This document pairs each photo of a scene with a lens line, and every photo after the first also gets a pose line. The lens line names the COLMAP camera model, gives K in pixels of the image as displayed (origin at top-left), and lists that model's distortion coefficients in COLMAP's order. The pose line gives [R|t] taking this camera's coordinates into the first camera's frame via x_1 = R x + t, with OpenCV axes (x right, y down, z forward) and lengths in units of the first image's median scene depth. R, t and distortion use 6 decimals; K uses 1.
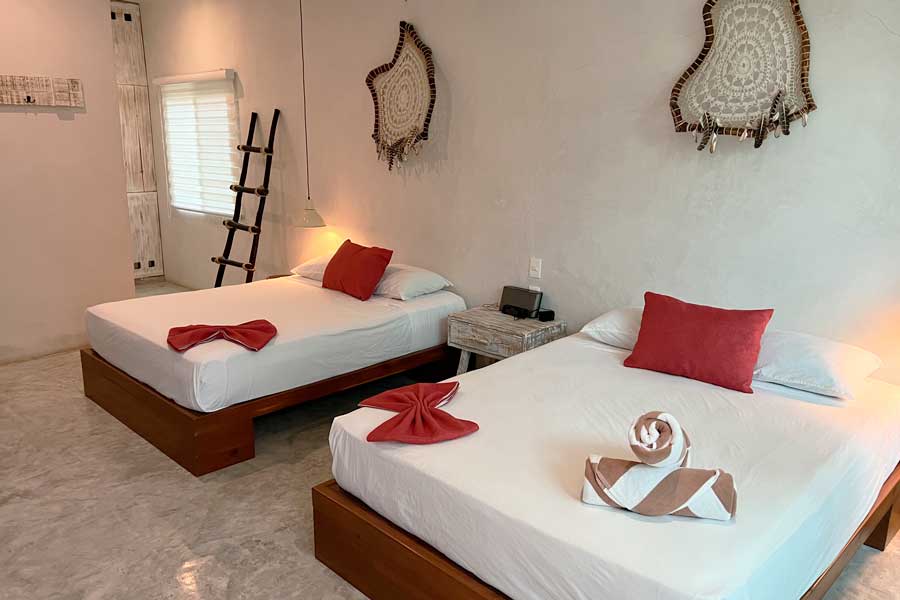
lens RADIAL K [[689.6, 0, 450.0], [0, 689.6, 300.0], [0, 0, 1]] dist [0.064910, -0.080723]
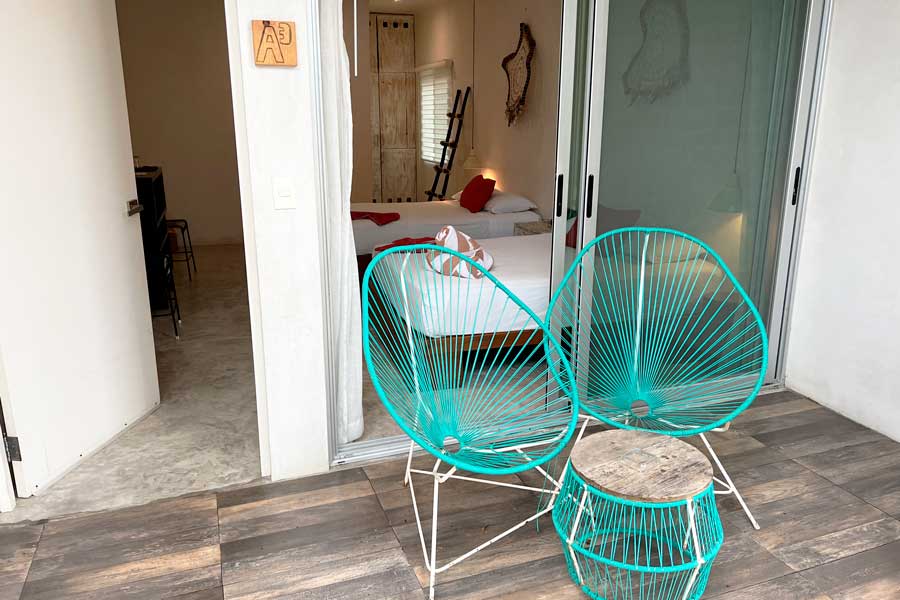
lens RADIAL K [[689.6, 0, 450.0], [0, 689.6, 300.0], [0, 0, 1]] dist [0.064910, -0.080723]
pose [[0.882028, 0.117040, -0.456430, 0.399975], [-0.103946, 0.993127, 0.053793, 0.084665], [0.459589, -0.000002, 0.888132, -0.273315]]
